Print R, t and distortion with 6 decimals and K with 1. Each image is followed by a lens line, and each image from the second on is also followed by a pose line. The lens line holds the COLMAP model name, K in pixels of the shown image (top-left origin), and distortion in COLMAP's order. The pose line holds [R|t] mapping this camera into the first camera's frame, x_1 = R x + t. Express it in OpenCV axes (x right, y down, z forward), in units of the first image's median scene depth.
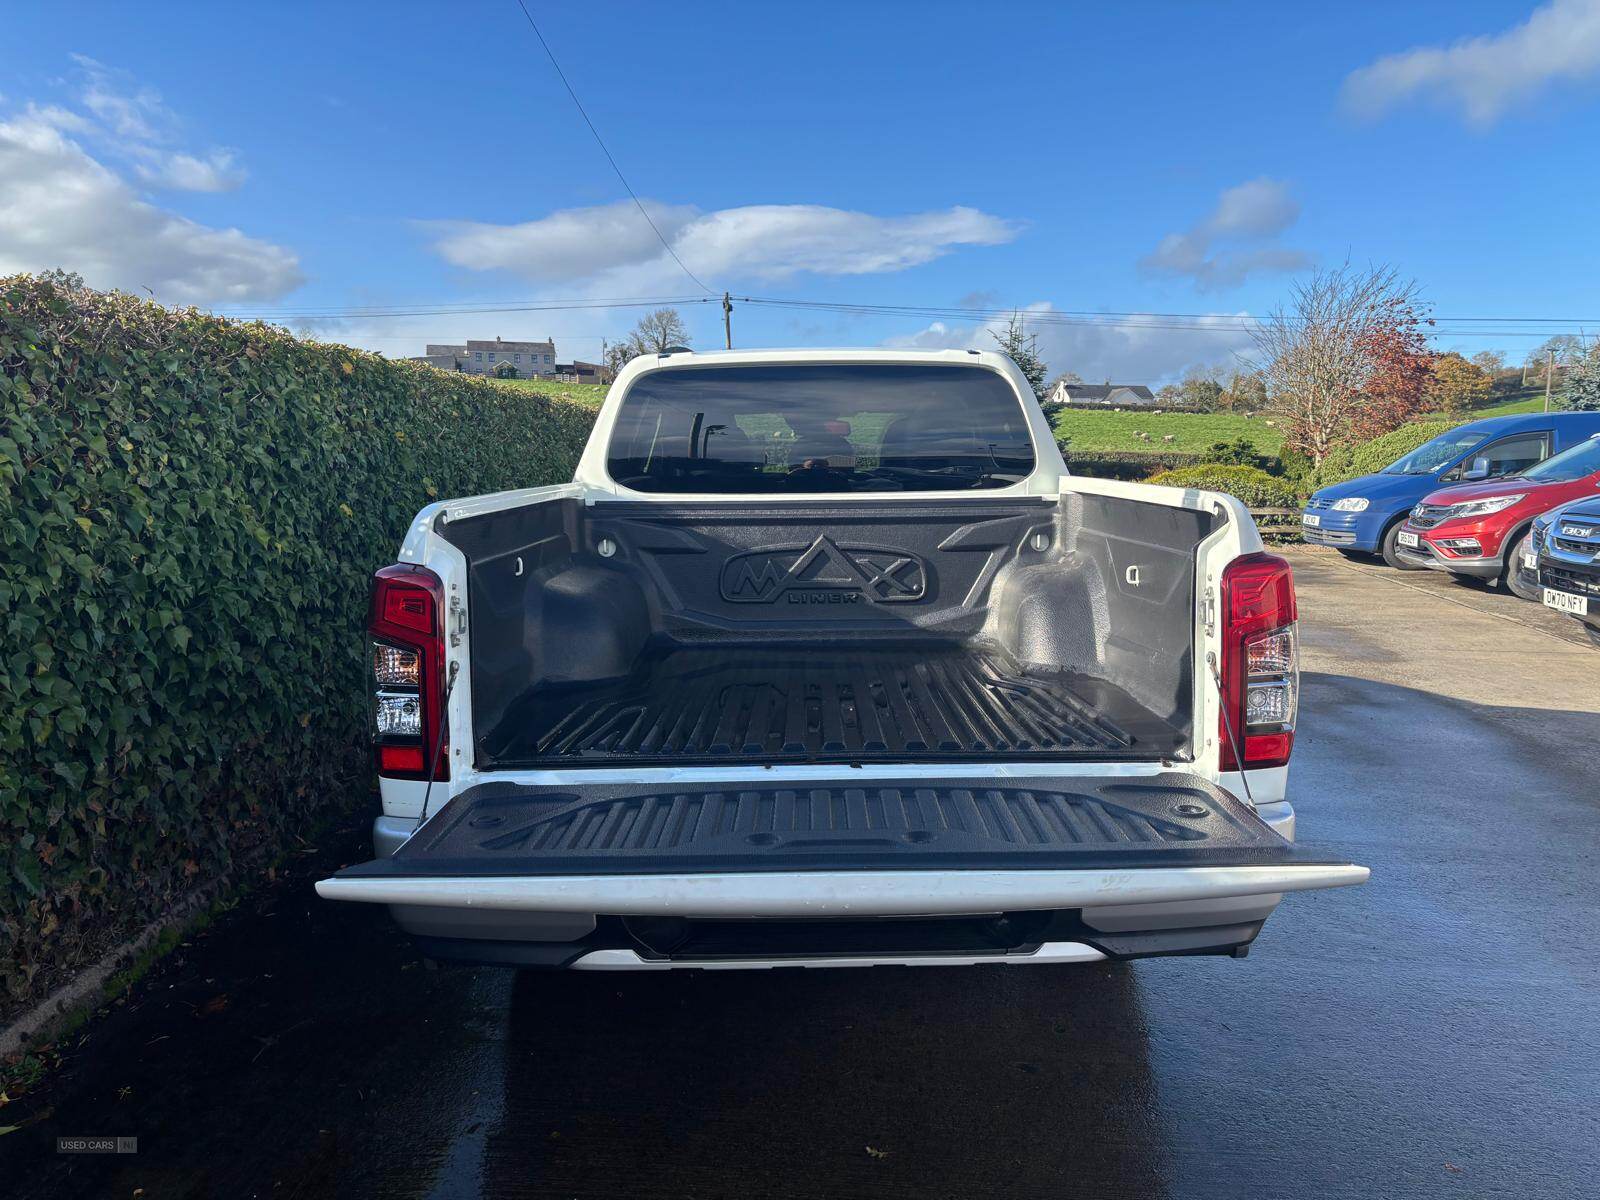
lens RADIAL K [[1317.7, 0, 827.0], [0, 1317.7, 574.4], [0, 0, 1]] dist [0.046952, -0.074269]
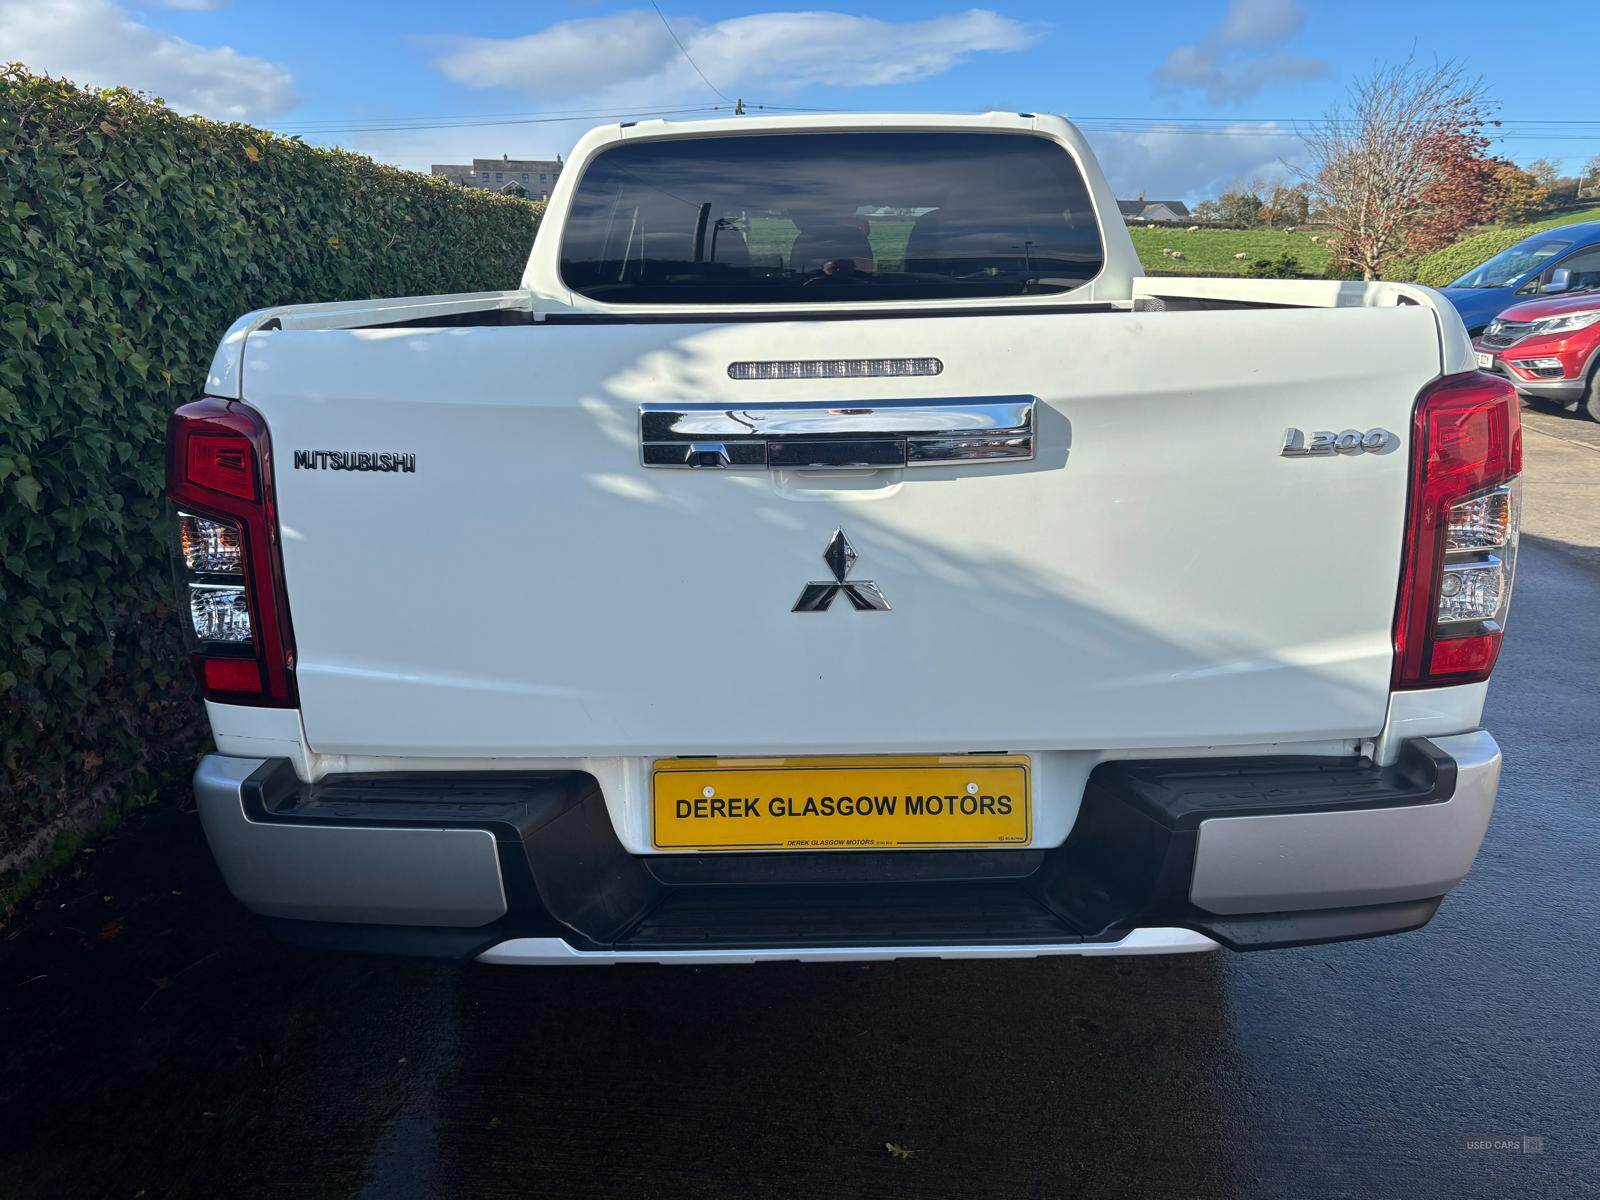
lens RADIAL K [[1317.7, 0, 822.2], [0, 1317.7, 605.0], [0, 0, 1]] dist [0.046952, -0.074269]
pose [[0.999765, -0.004175, -0.021259, 0.006507], [0.007336, 0.988533, 0.150826, -0.001960], [0.020386, -0.150946, 0.988332, 0.184262]]
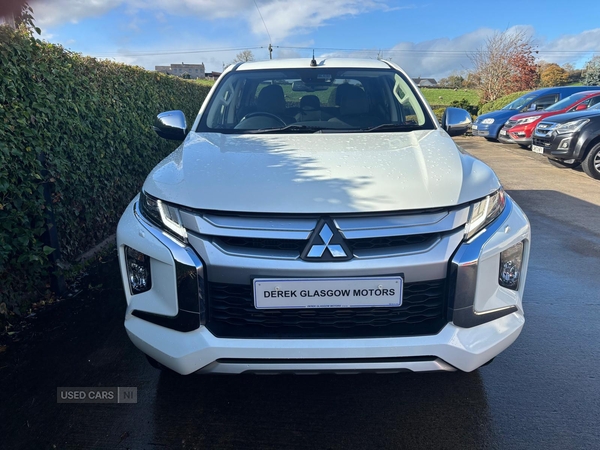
lens RADIAL K [[494.2, 0, 302.3], [0, 494.2, 231.8], [0, 0, 1]] dist [0.046952, -0.074269]
pose [[0.999804, -0.007938, -0.018155, 0.040890], [0.010638, 0.988041, 0.153823, 0.052543], [0.016716, -0.153986, 0.987932, -0.402069]]
